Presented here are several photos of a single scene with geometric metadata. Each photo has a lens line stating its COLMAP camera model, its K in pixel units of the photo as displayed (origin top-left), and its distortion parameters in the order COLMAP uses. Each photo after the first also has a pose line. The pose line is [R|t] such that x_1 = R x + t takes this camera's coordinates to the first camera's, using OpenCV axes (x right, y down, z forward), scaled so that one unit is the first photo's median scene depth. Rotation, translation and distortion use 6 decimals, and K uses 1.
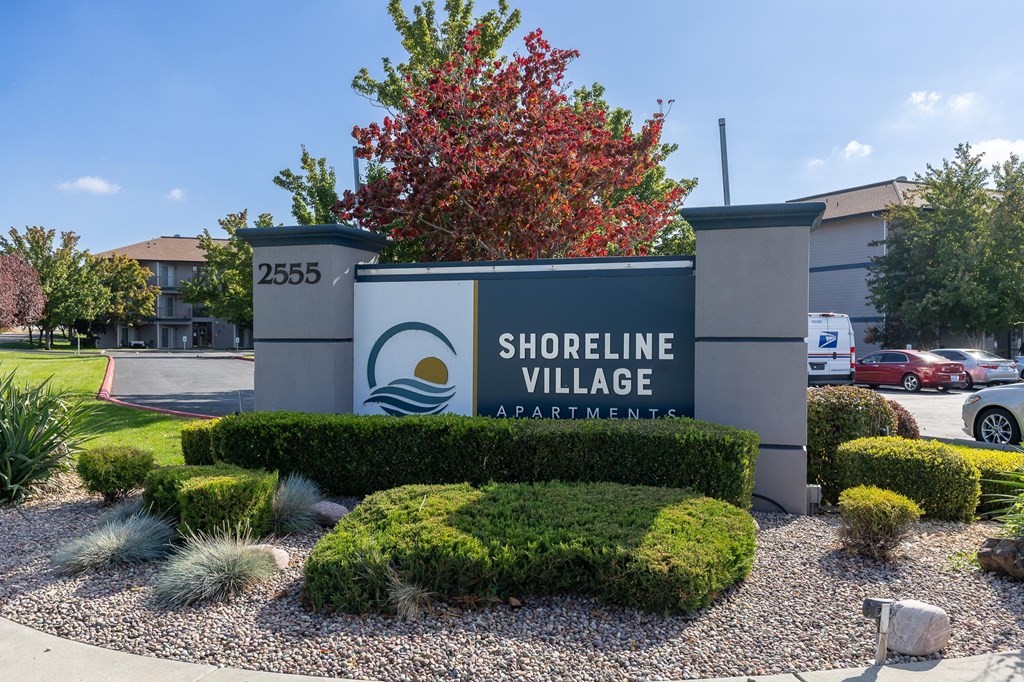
lens RADIAL K [[454.7, 0, 512.9], [0, 454.7, 342.6], [0, 0, 1]] dist [0.002359, 0.000438]
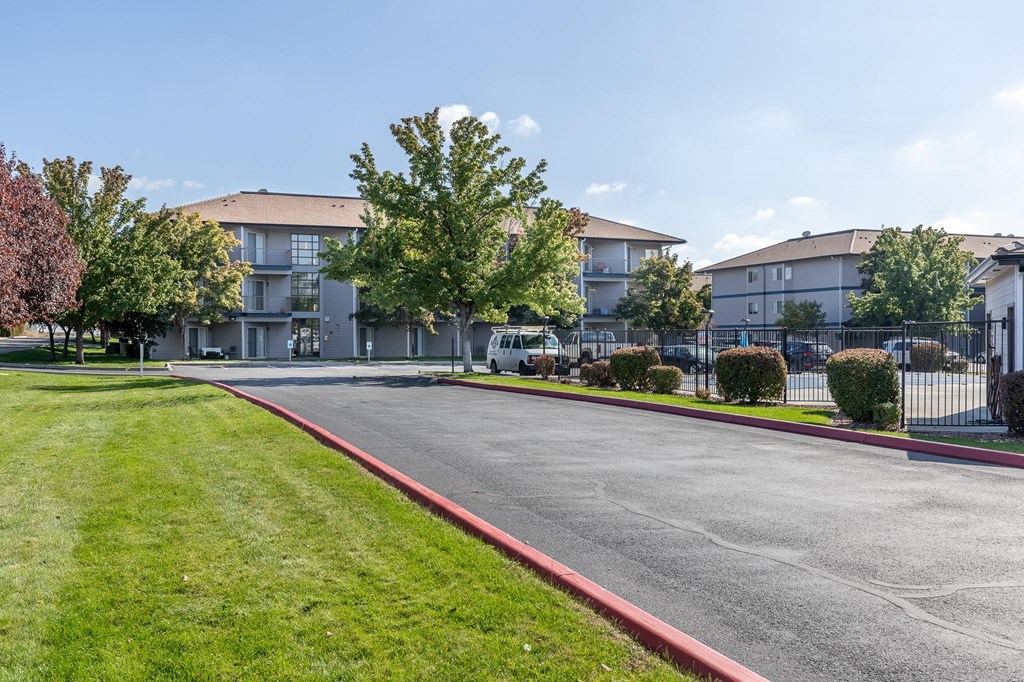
lens RADIAL K [[454.7, 0, 512.9], [0, 454.7, 342.6], [0, 0, 1]] dist [0.002359, 0.000438]
pose [[0.999816, -0.007304, -0.017732, -0.407717], [0.007266, 0.999971, -0.002196, -0.006518], [0.017748, 0.002066, 0.999840, 0.380413]]
